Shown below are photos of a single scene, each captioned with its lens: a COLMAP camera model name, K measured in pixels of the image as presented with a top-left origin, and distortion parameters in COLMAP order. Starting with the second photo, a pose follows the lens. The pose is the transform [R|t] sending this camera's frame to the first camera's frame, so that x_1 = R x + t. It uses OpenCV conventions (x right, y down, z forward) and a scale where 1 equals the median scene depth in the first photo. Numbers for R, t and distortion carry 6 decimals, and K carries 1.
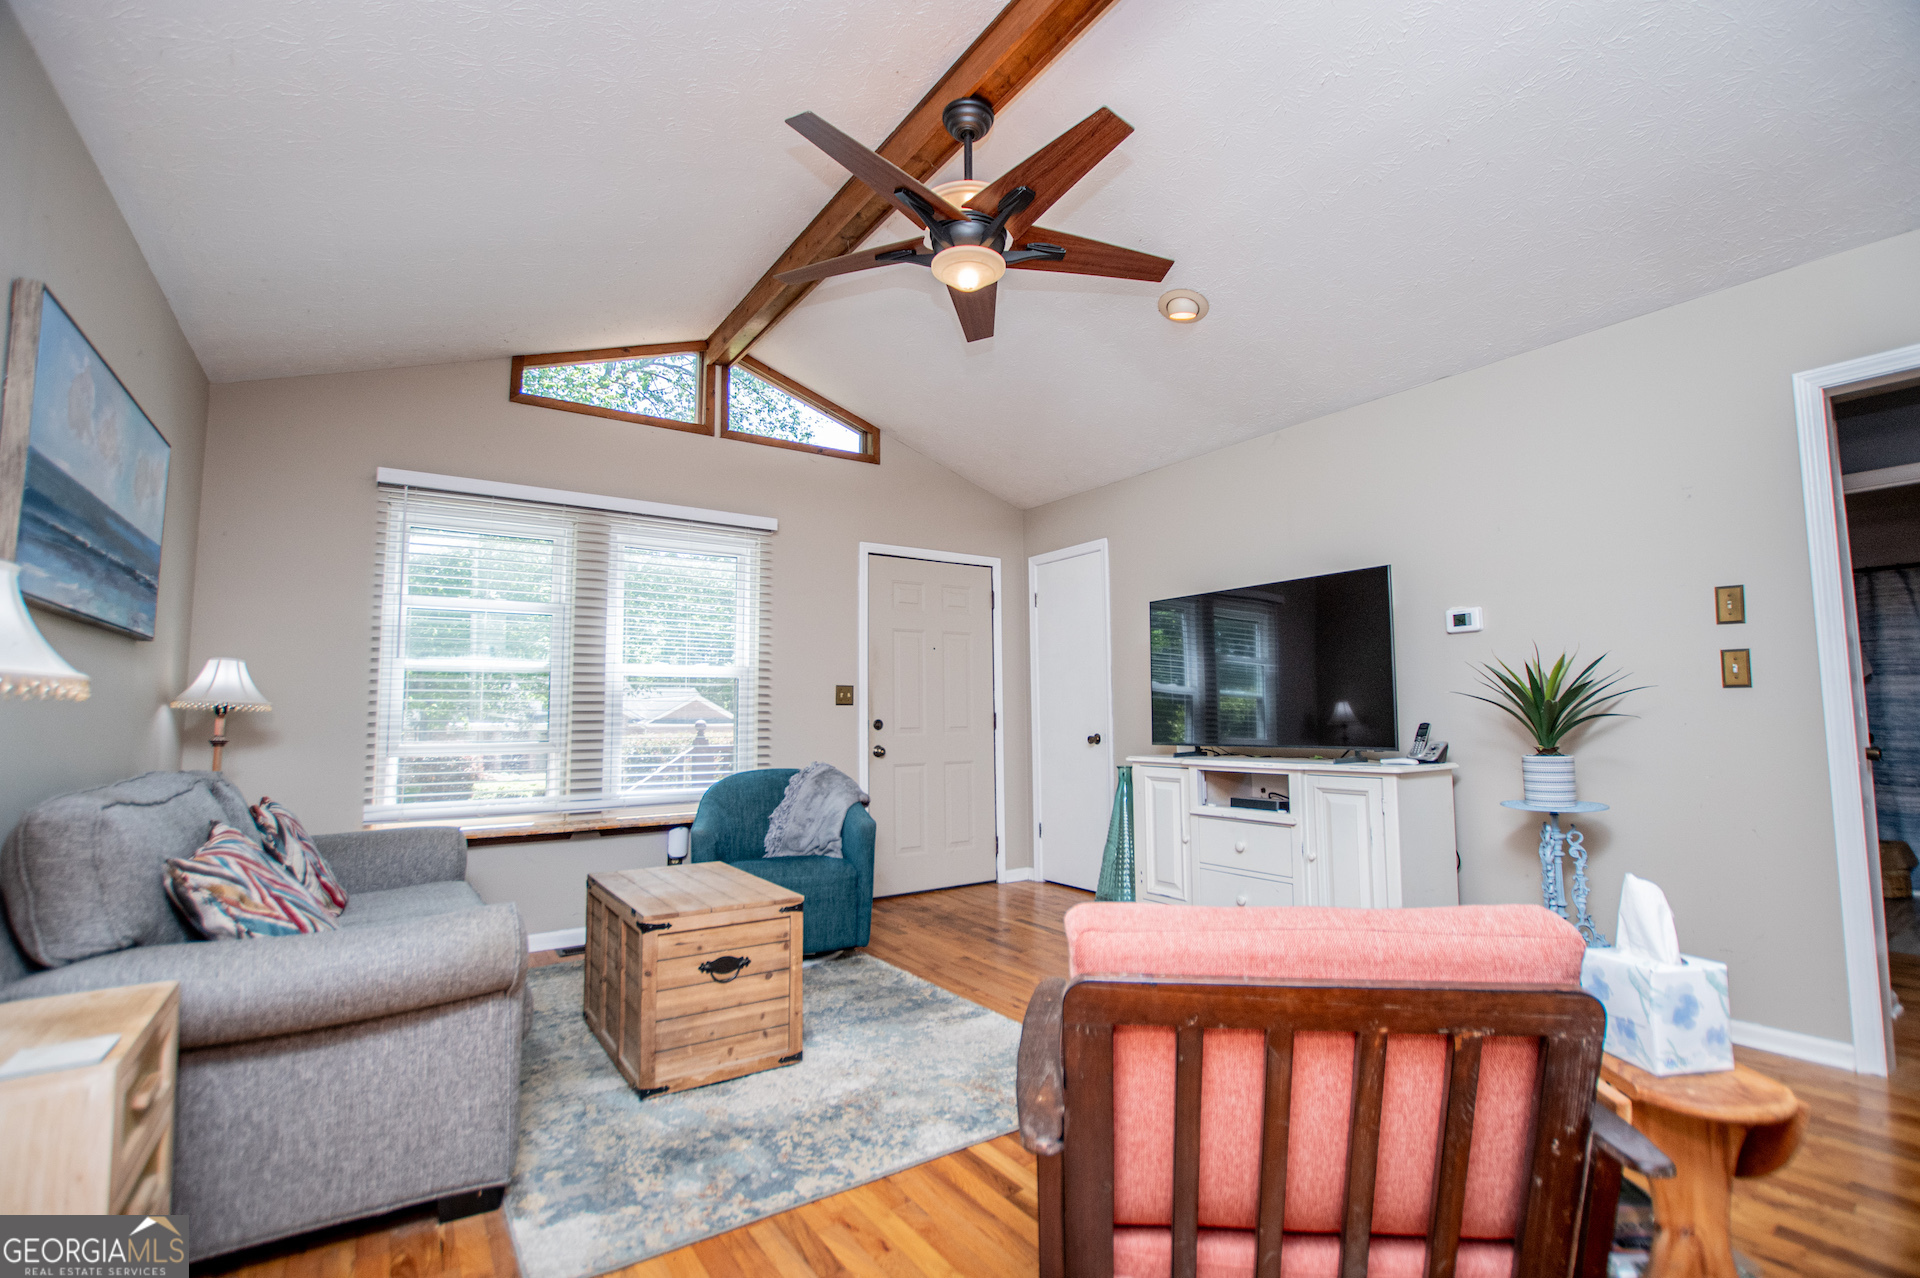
lens RADIAL K [[850.4, 0, 964.4], [0, 850.4, 641.3], [0, 0, 1]] dist [-0.030796, 0.000211]
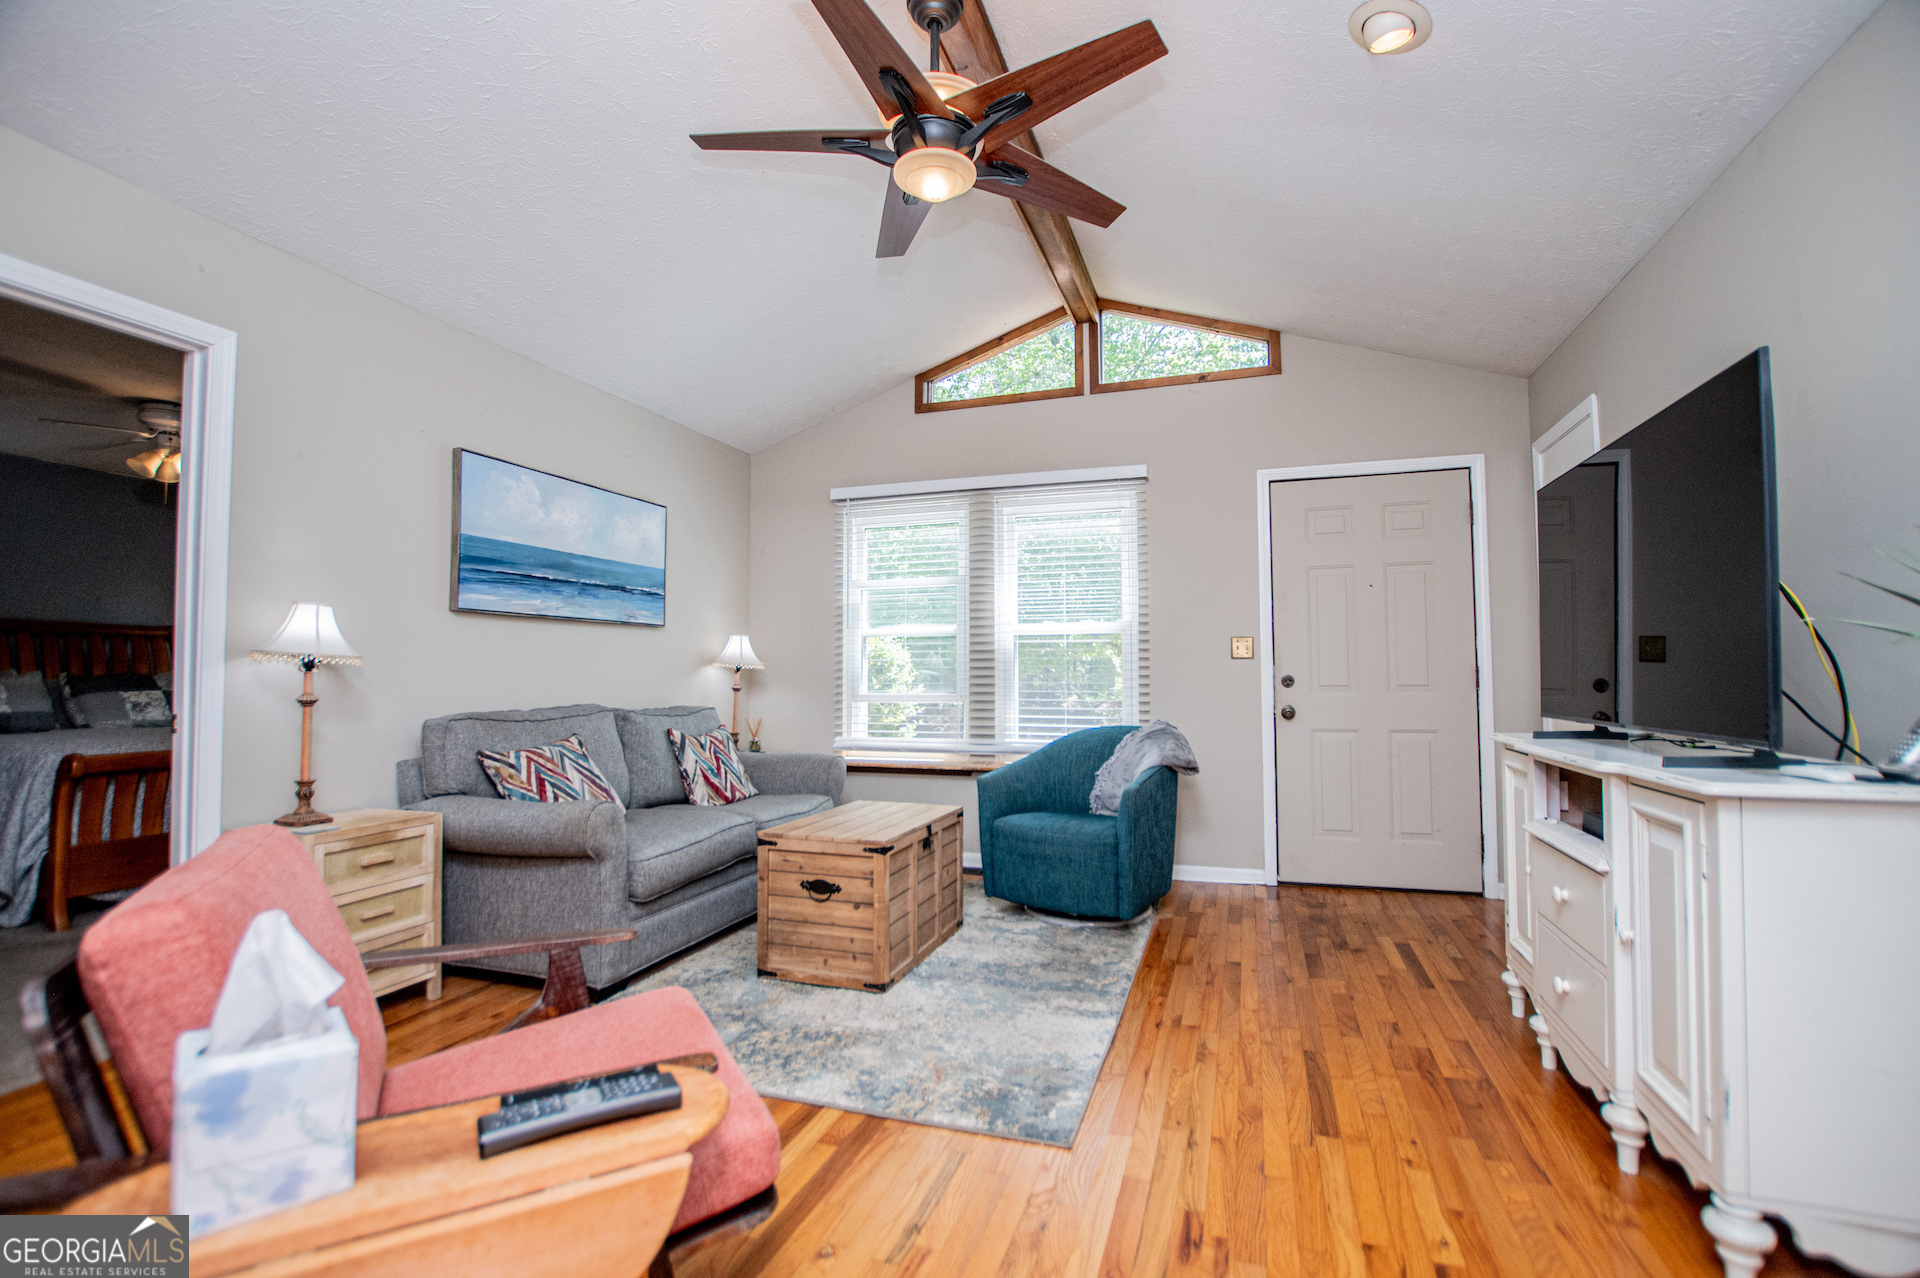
lens RADIAL K [[847.0, 0, 968.5], [0, 847.0, 641.7], [0, 0, 1]] dist [-0.029527, 0.001535]
pose [[0.606143, -0.025782, -0.794938, 0.573679], [0.068927, 0.997417, 0.020208, 0.029212], [0.792364, -0.067042, 0.606354, 0.361215]]
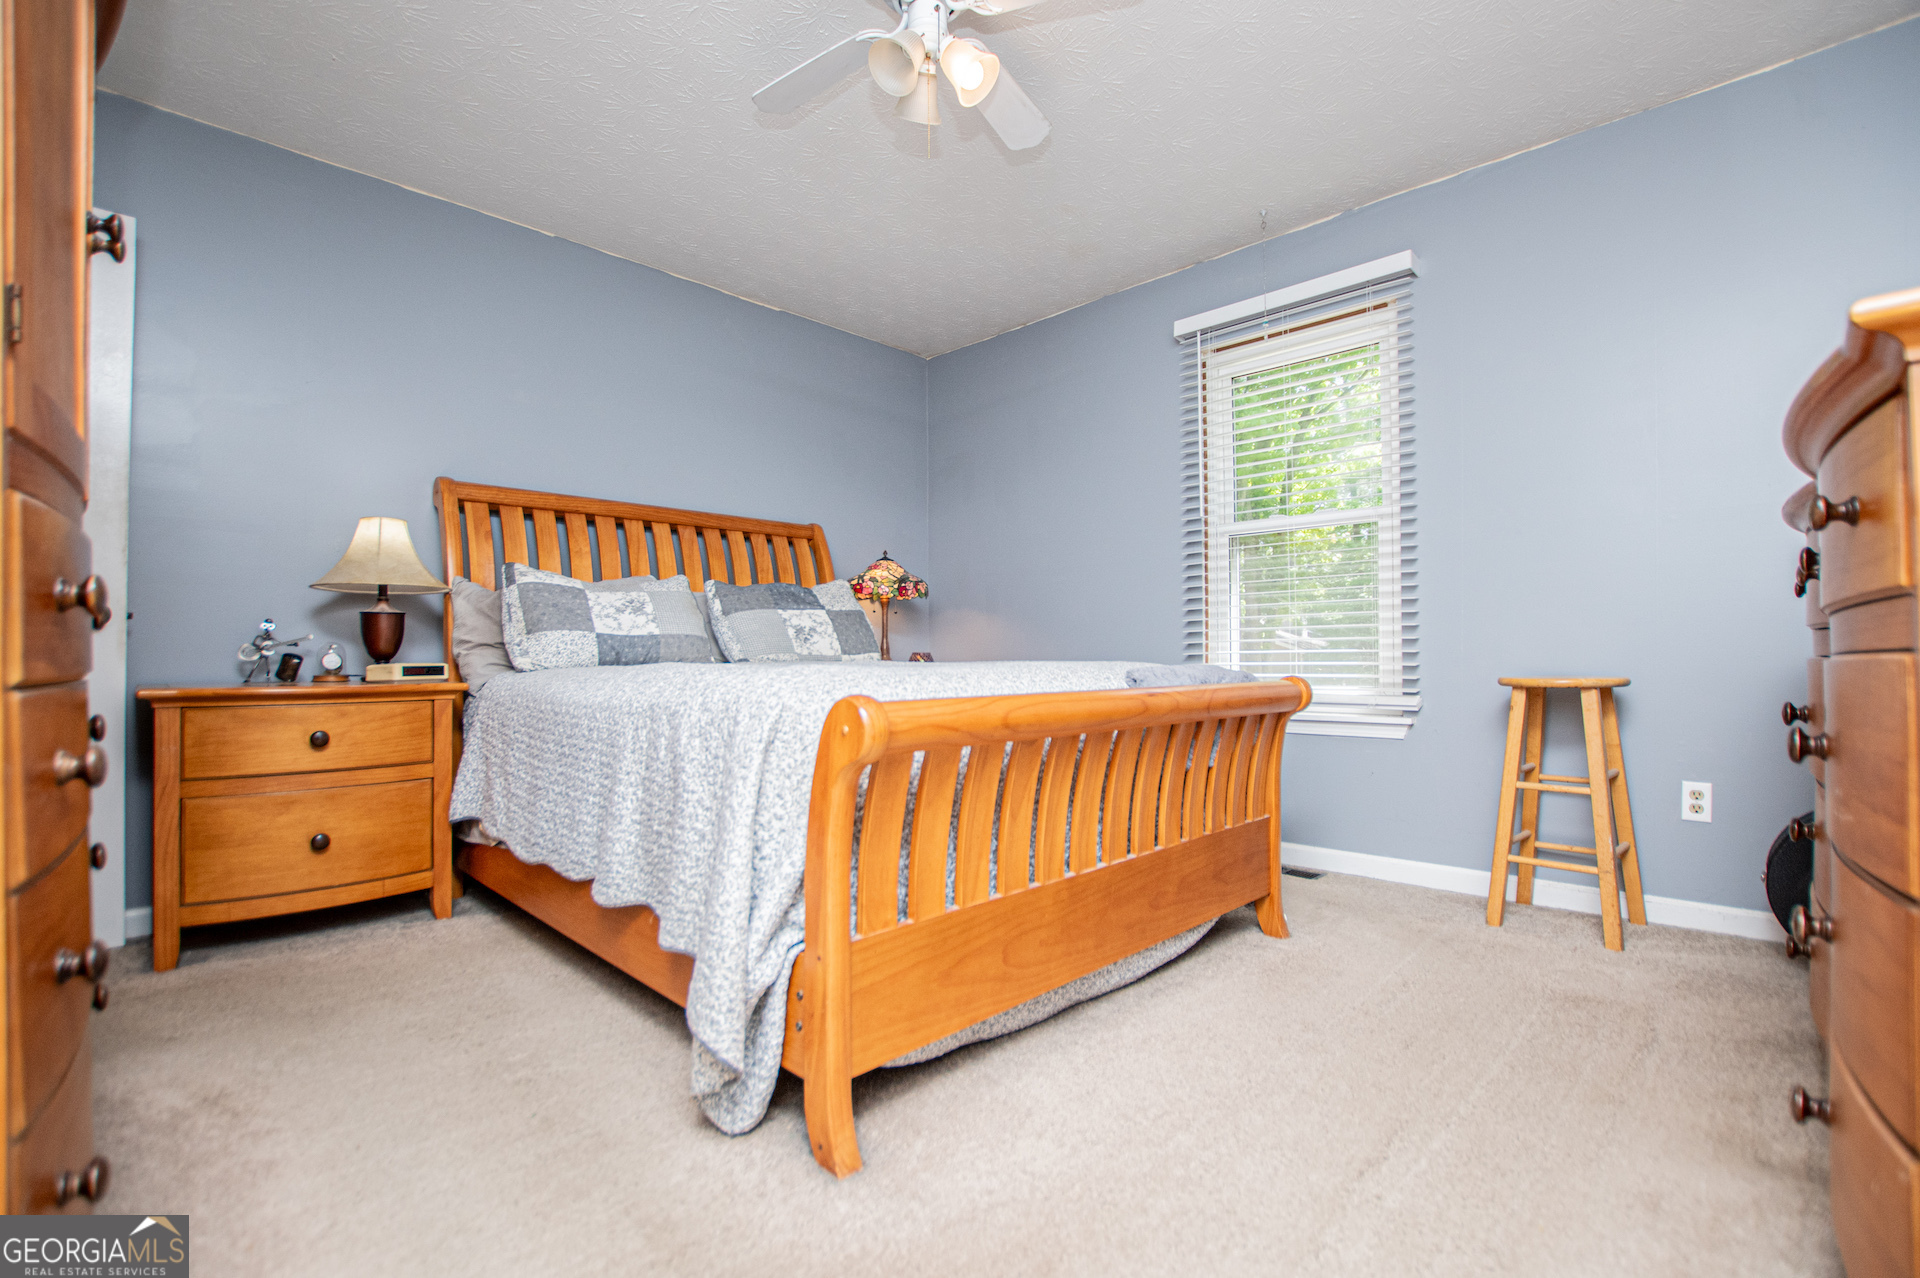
lens RADIAL K [[847.0, 0, 968.5], [0, 847.0, 641.7], [0, 0, 1]] dist [-0.029527, 0.001535]
pose [[0.197706, -0.004313, -0.980252, -0.576001], [0.082682, 0.996500, 0.012291, 0.089238], [0.976768, -0.083479, 0.197371, 0.047029]]
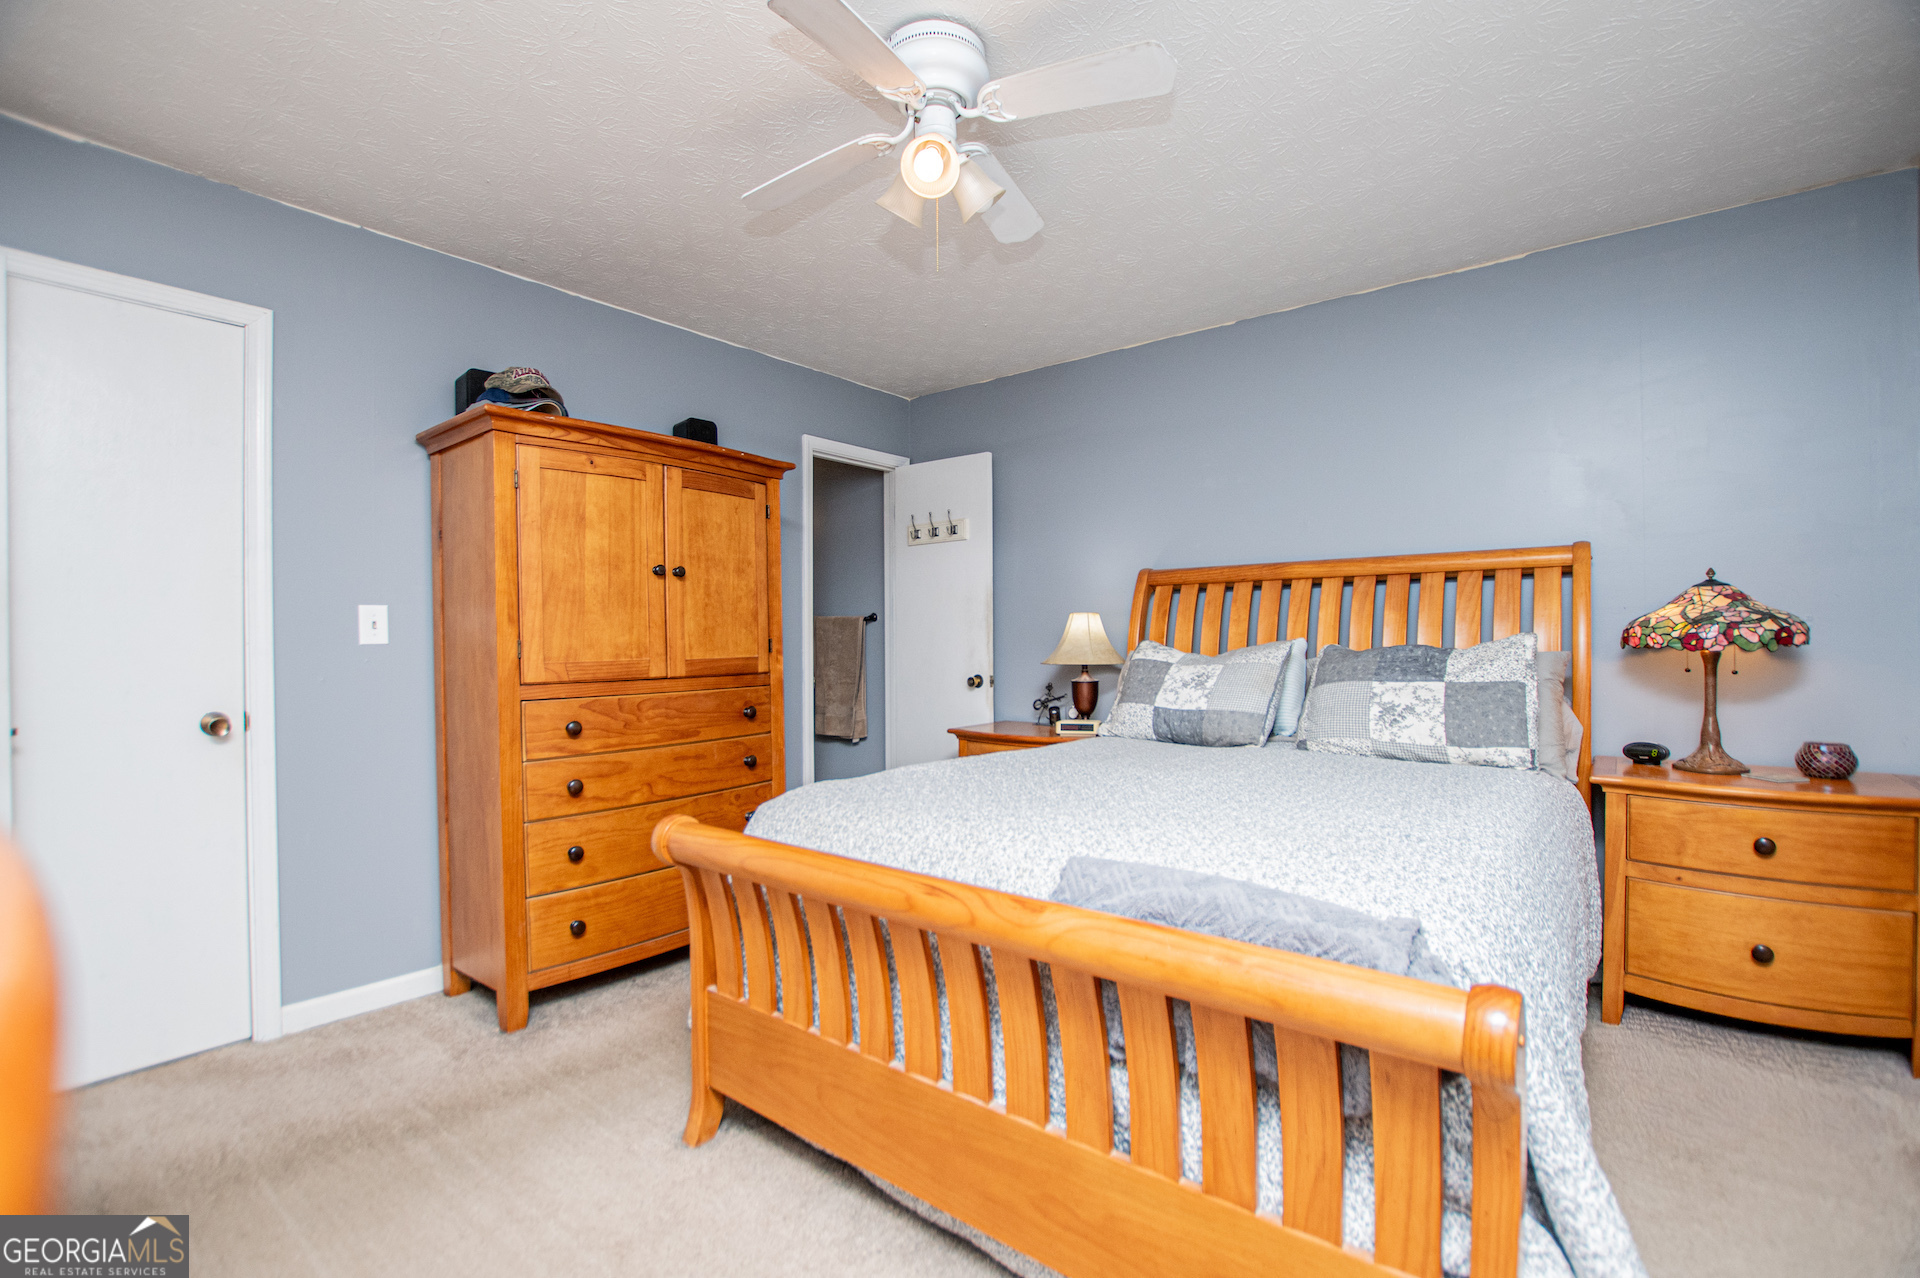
lens RADIAL K [[847.0, 0, 968.5], [0, 847.0, 641.7], [0, 0, 1]] dist [-0.029527, 0.001535]
pose [[-0.953875, 0.016568, -0.299748, -1.002554], [0.042122, 0.995985, -0.078992, 0.053826], [0.297236, -0.087974, -0.950743, 0.689536]]
